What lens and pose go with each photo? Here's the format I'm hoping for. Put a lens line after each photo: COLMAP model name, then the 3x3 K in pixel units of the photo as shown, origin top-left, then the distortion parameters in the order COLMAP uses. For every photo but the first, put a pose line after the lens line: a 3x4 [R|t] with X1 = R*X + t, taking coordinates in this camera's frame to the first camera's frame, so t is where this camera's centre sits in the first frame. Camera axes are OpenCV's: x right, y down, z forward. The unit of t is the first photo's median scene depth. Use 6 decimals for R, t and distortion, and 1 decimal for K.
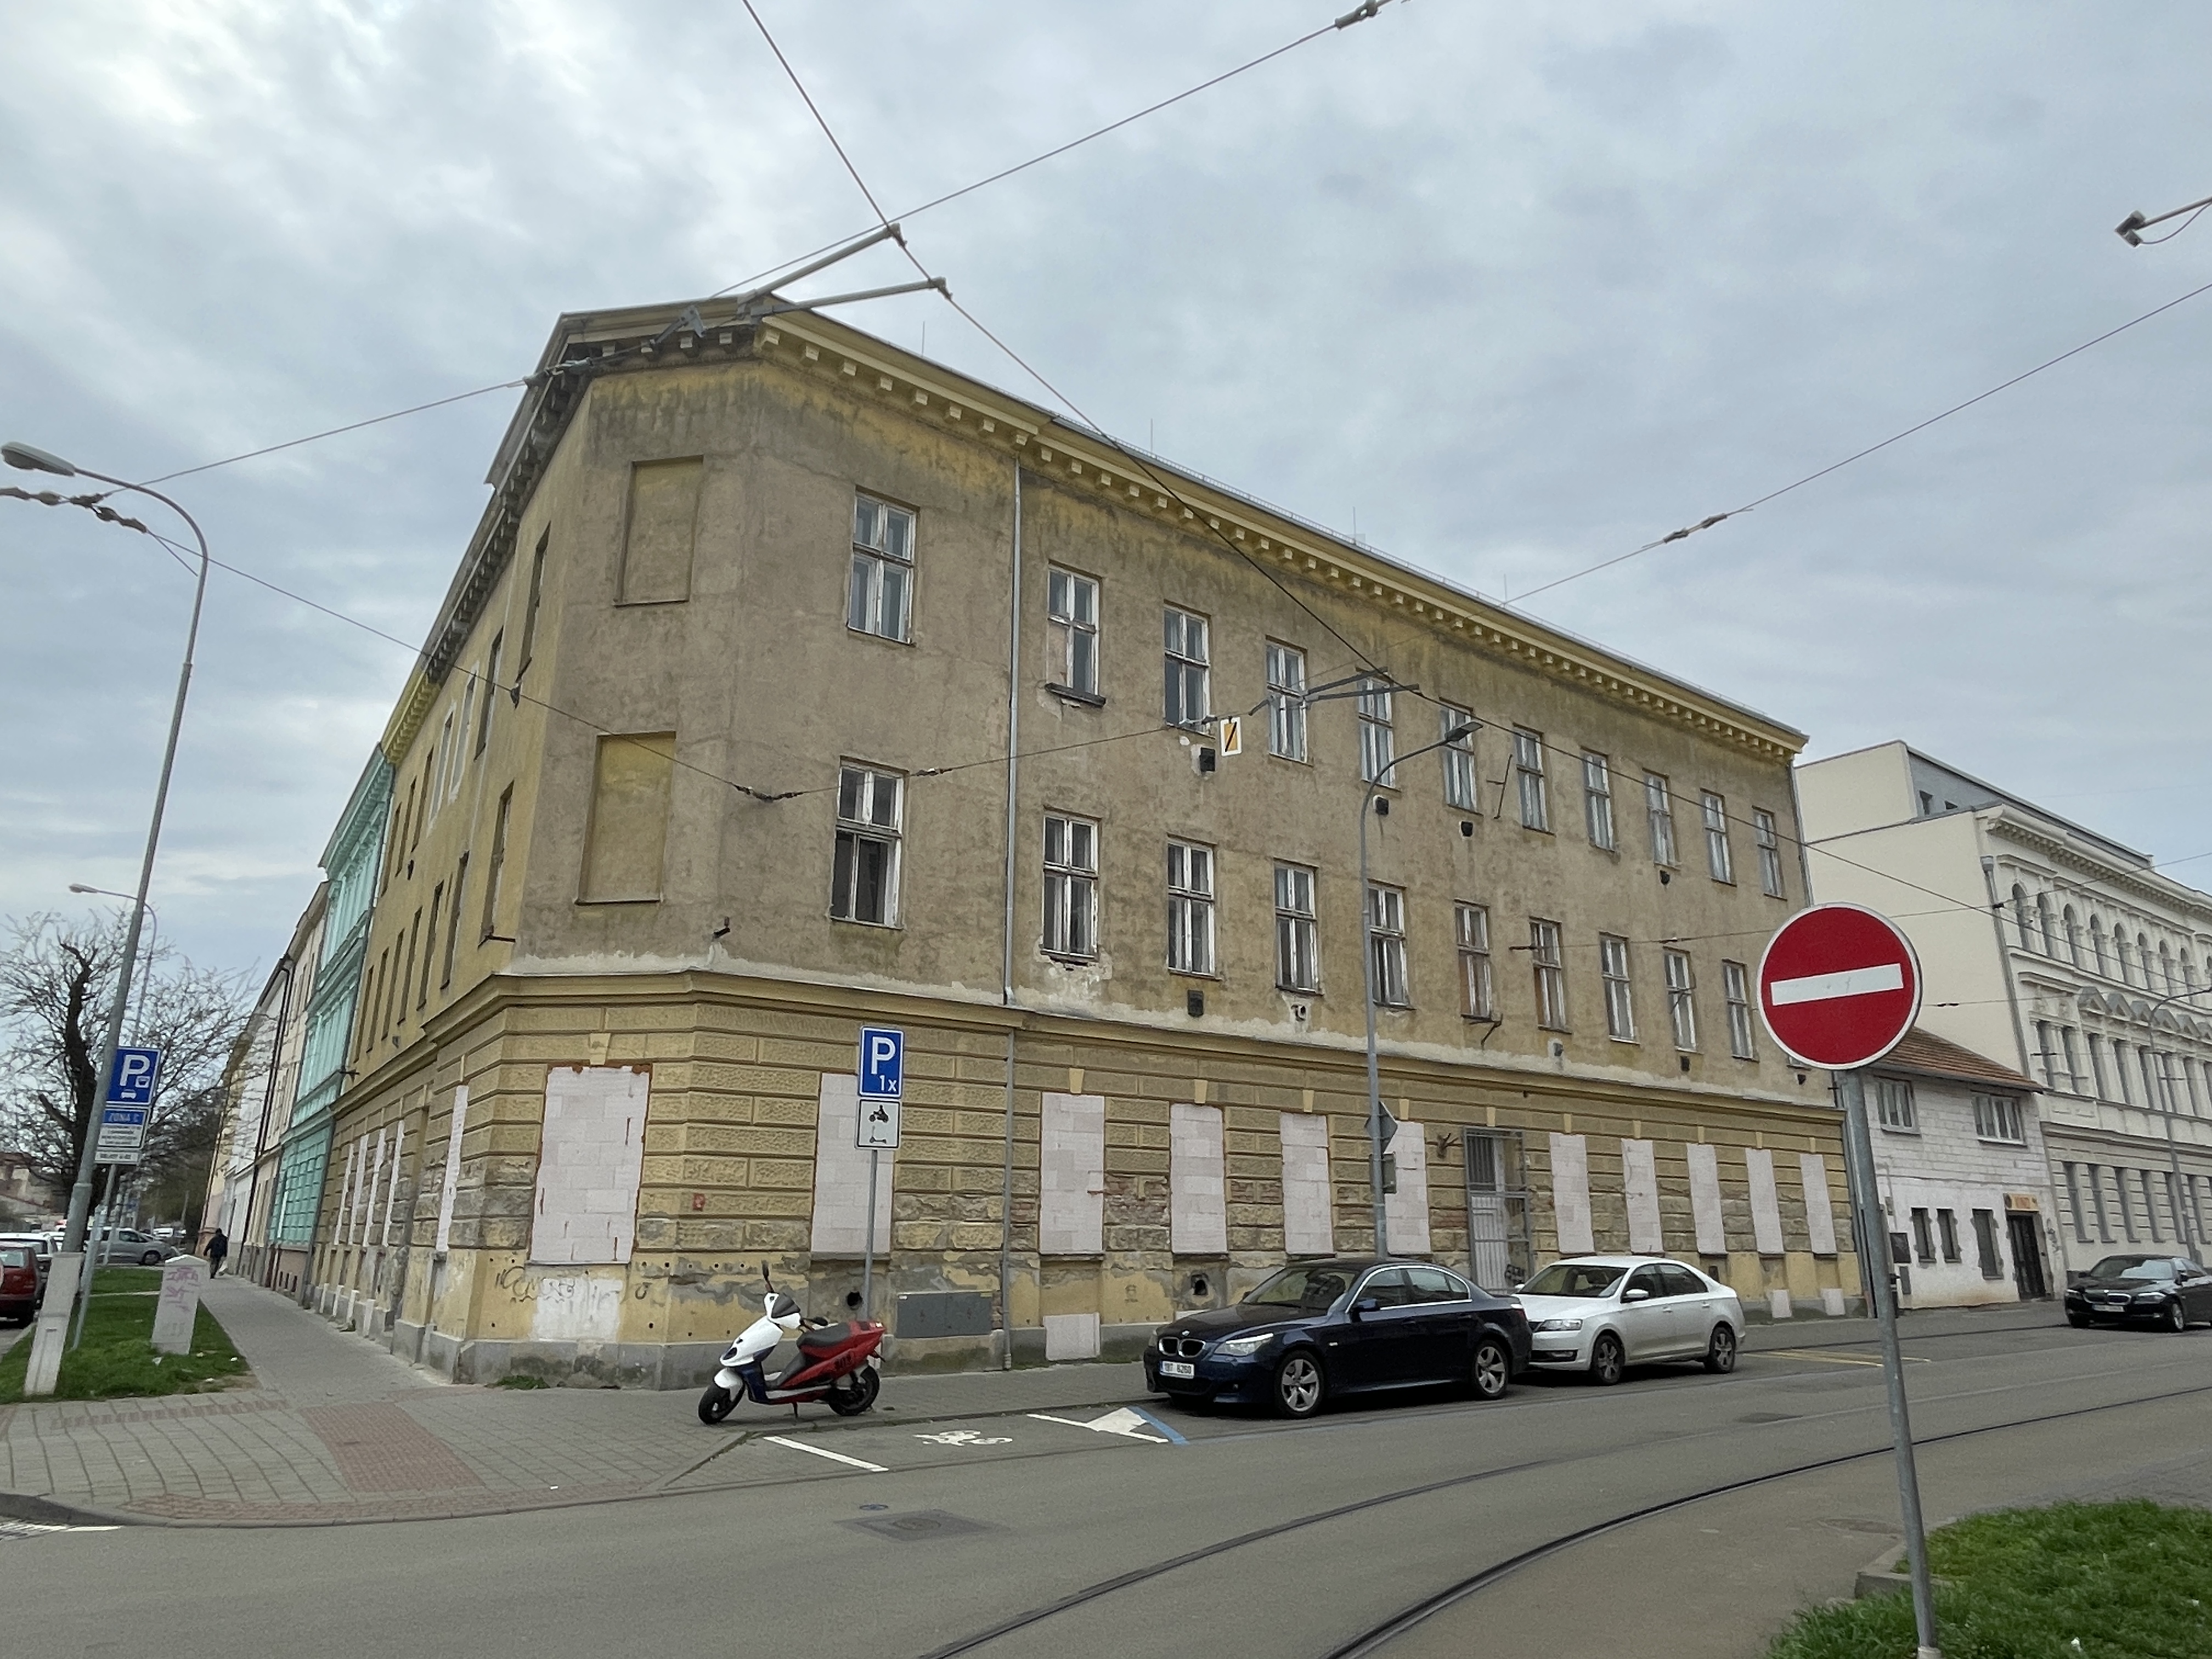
lens RADIAL K [[1459.4, 0, 1099.1], [0, 1459.4, 837.1], [0, 0, 1]] dist [-0.000222, -0.002441]
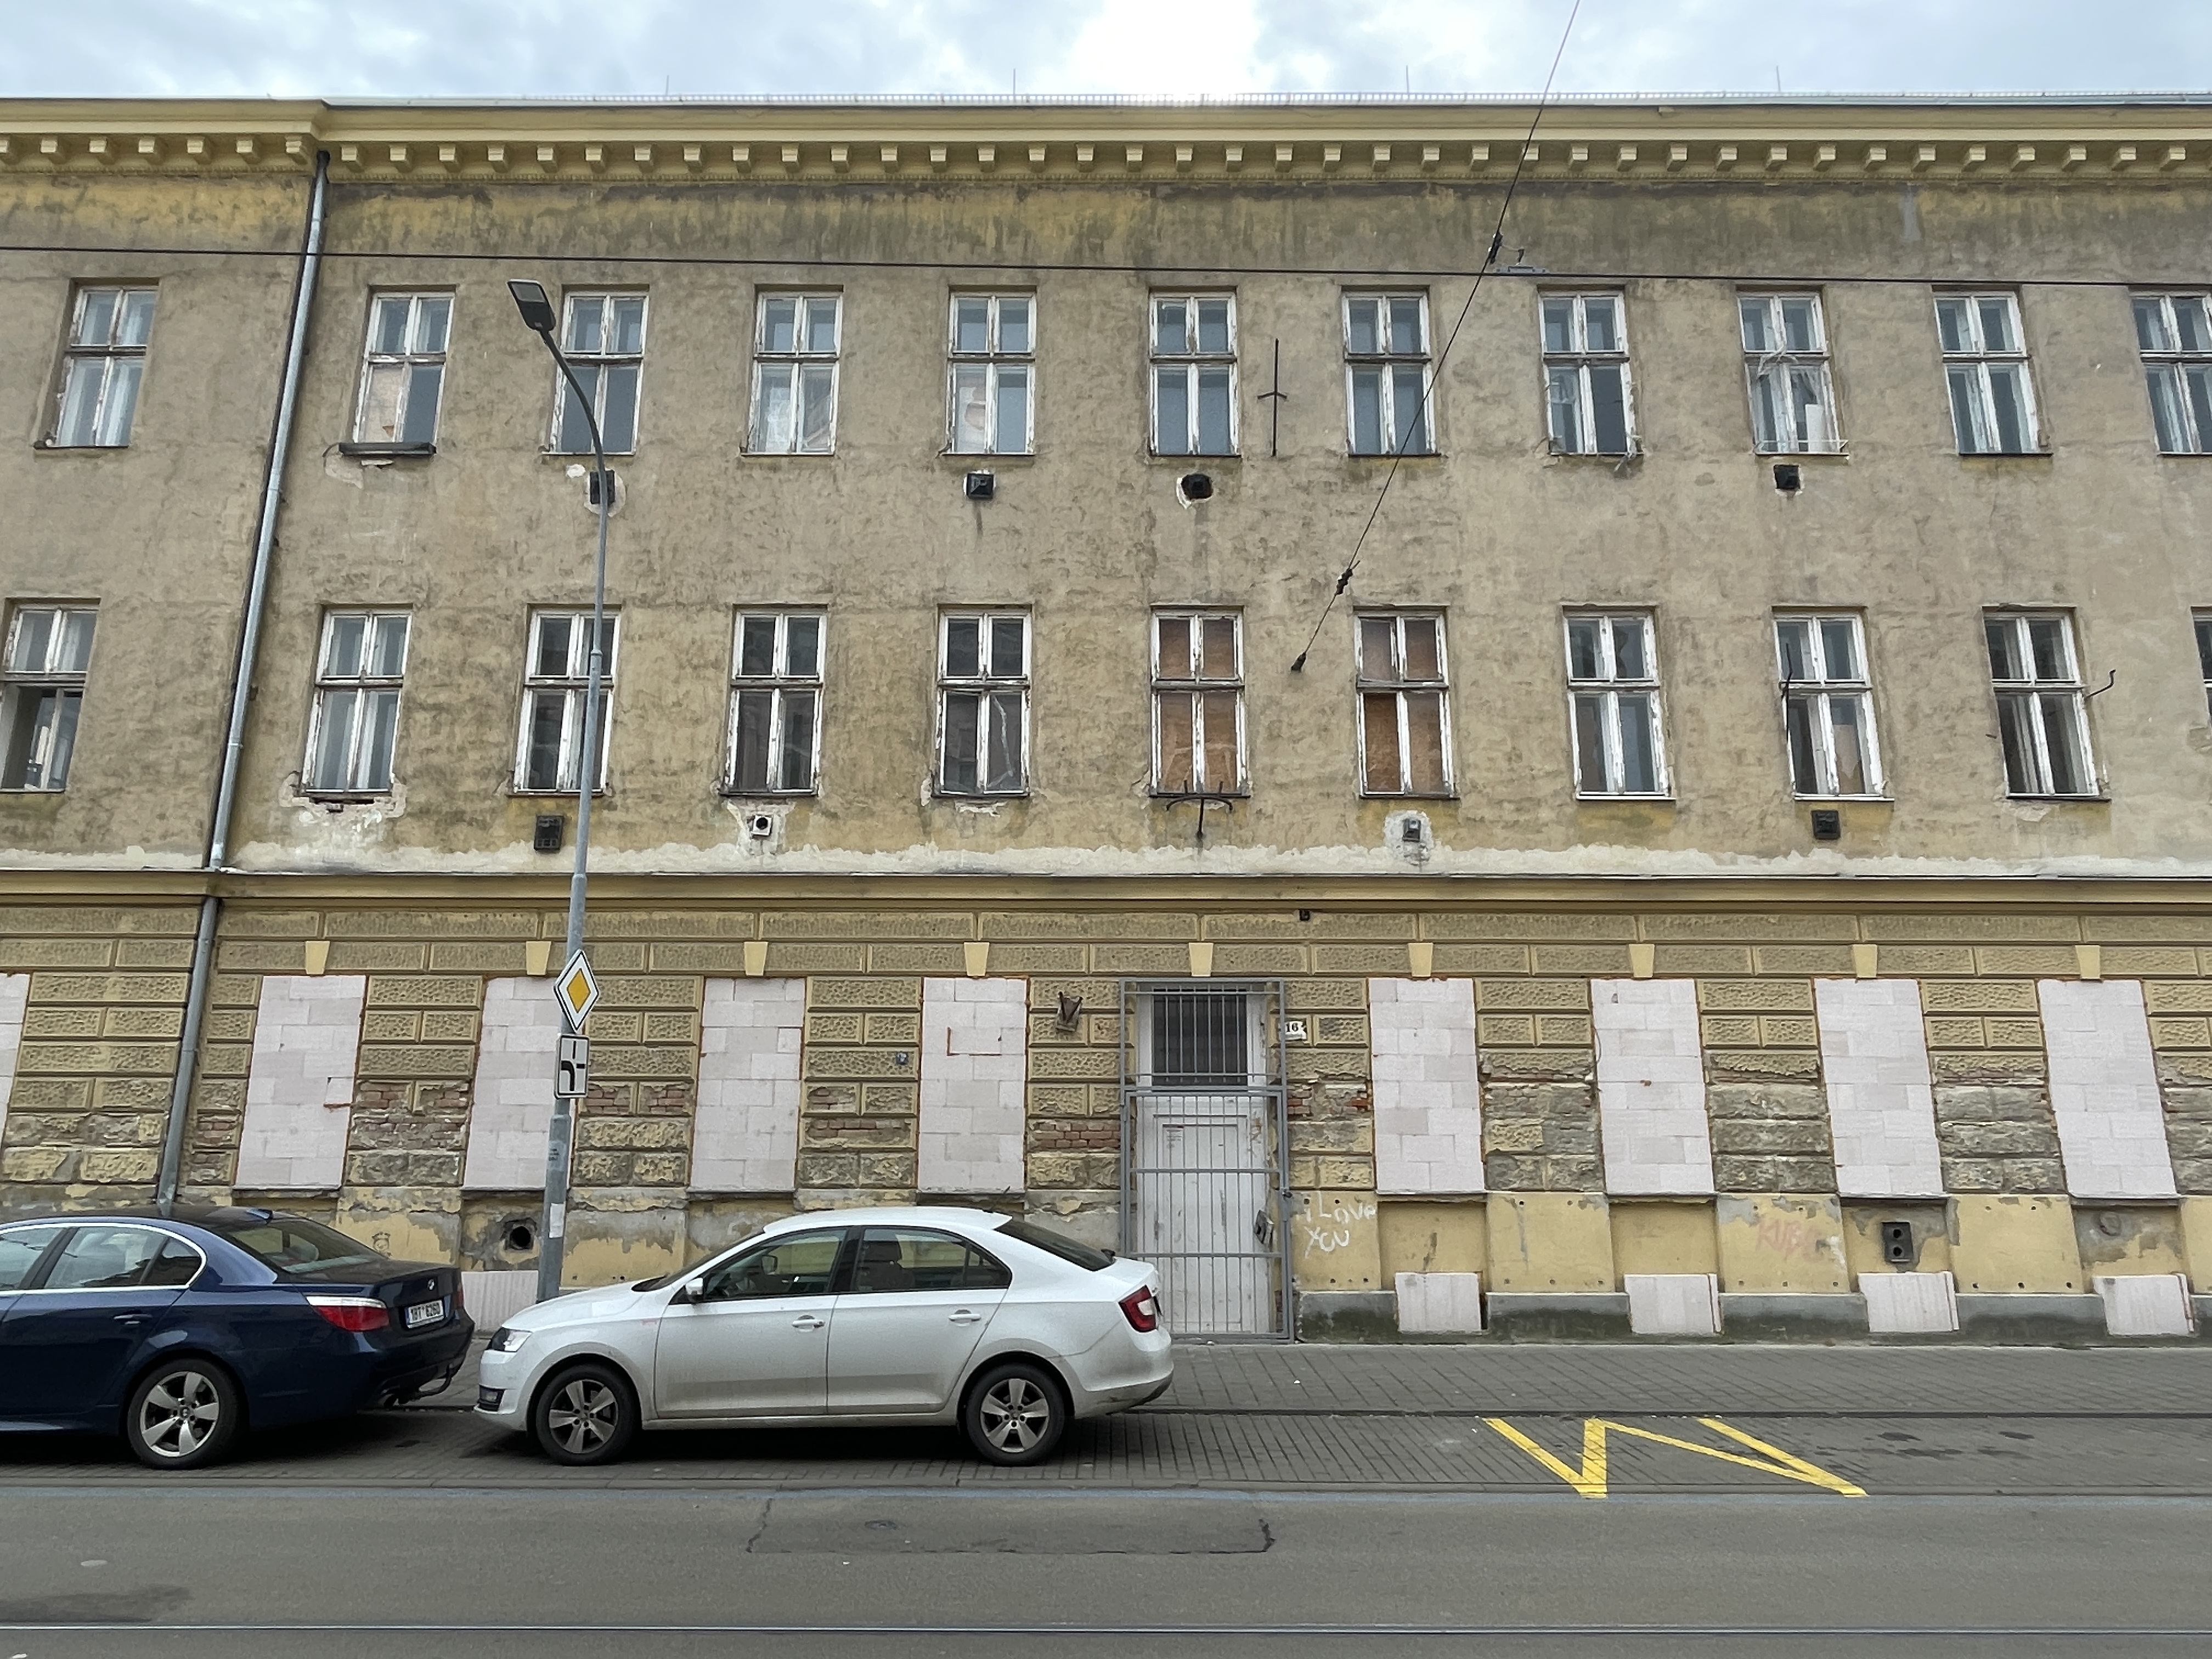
lens RADIAL K [[1459.4, 0, 1105.4], [0, 1459.4, 809.3], [0, 0, 1]] dist [-0.000222, -0.002441]
pose [[0.781012, -0.140625, -0.608477, 0.666729], [0.166905, 0.985879, -0.013615, 0.148786], [0.601800, -0.090925, 0.793454, 0.577404]]
